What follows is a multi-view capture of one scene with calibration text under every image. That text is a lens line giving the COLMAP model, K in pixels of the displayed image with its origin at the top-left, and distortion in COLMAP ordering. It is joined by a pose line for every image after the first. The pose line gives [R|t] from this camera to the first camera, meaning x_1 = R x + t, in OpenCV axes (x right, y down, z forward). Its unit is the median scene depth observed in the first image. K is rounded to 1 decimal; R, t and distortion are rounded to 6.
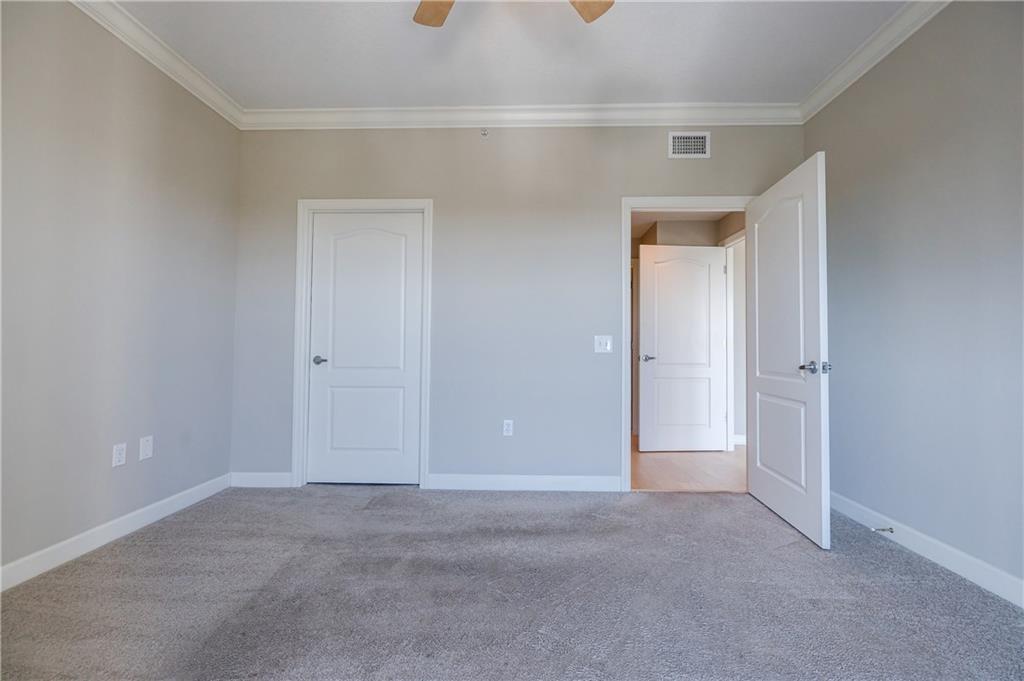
lens RADIAL K [[432.8, 0, 536.7], [0, 432.8, 333.7], [0, 0, 1]] dist [-0.001270, -0.000048]
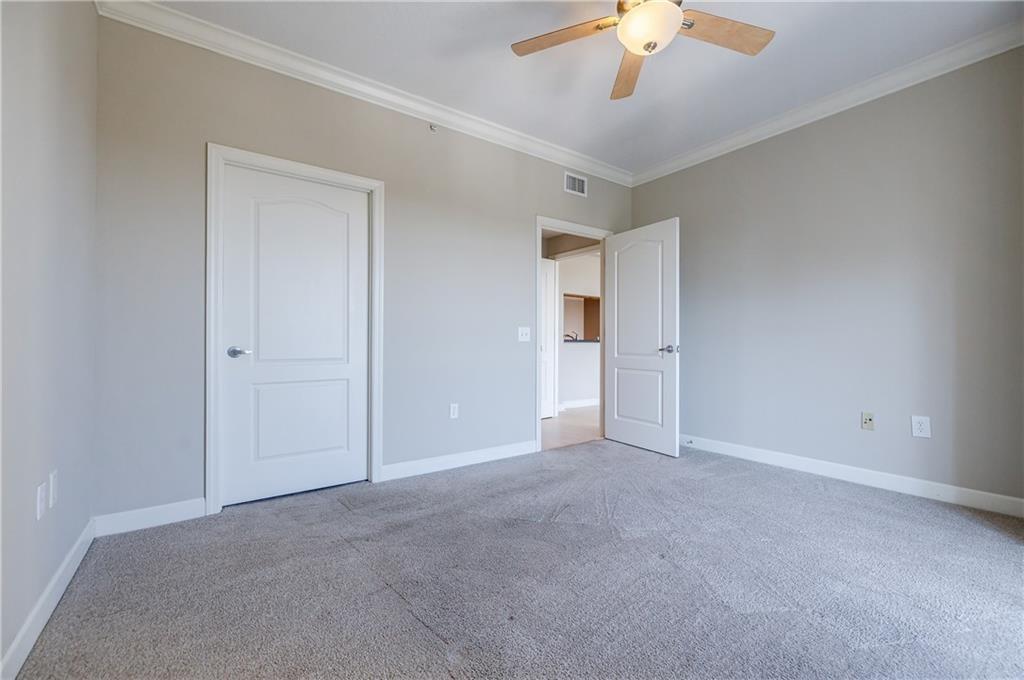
lens RADIAL K [[435.1, 0, 523.9], [0, 435.1, 337.9], [0, 0, 1]] dist [0.001442, 0.000131]
pose [[0.785451, 0.001493, 0.618923, -0.617321], [-0.018451, 0.999609, 0.021005, 0.008364], [-0.618649, -0.027919, 0.785171, 0.040796]]
